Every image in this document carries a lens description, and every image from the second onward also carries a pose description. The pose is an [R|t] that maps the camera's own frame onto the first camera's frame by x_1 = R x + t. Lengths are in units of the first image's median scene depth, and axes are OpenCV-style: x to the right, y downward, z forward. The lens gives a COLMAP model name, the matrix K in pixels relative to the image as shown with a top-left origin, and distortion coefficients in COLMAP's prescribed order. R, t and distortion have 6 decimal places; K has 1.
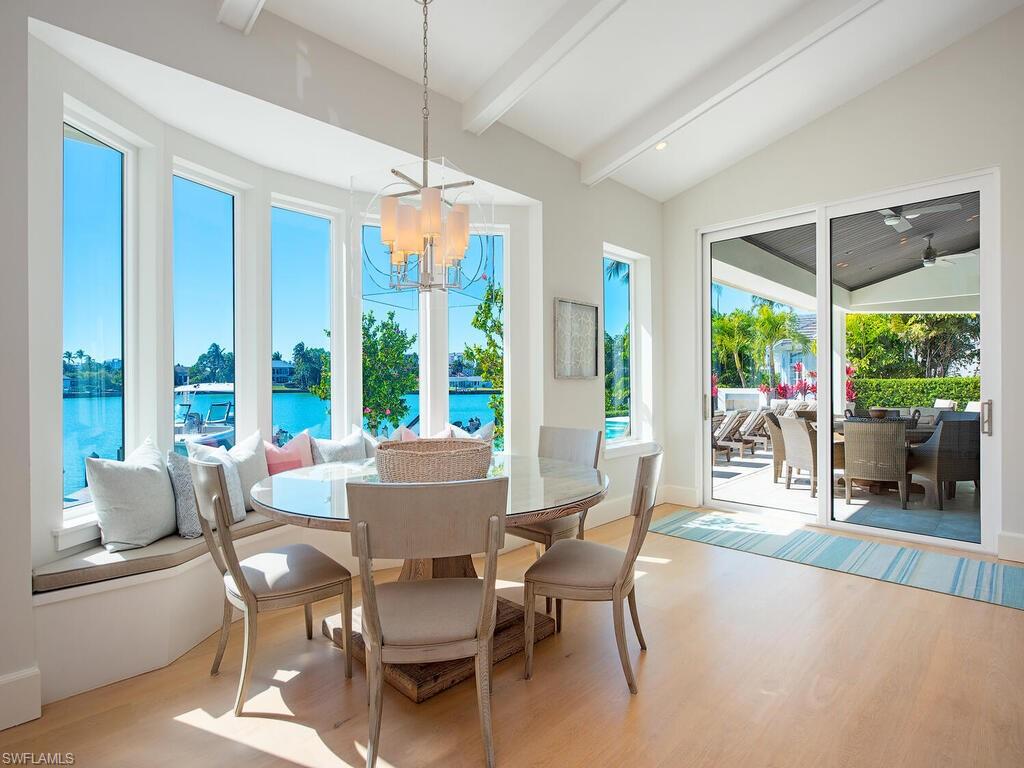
lens RADIAL K [[521.6, 0, 520.2], [0, 521.6, 382.6], [0, 0, 1]] dist [0.009395, -0.000173]
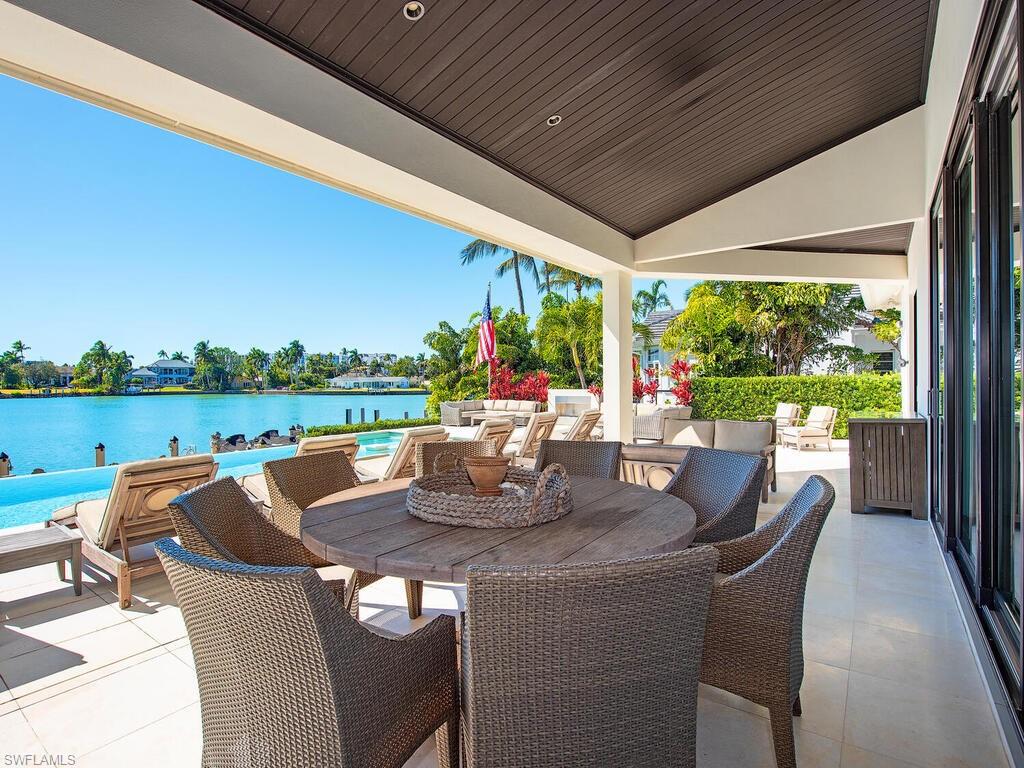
lens RADIAL K [[486.5, 0, 521.5], [0, 486.5, 384.2], [0, 0, 1]] dist [-0.002353, -0.000130]
pose [[0.992244, -0.001968, 0.124287, 0.845675], [0.001662, 0.999995, 0.002563, 0.003282], [-0.124291, -0.002337, 0.992243, 0.851735]]
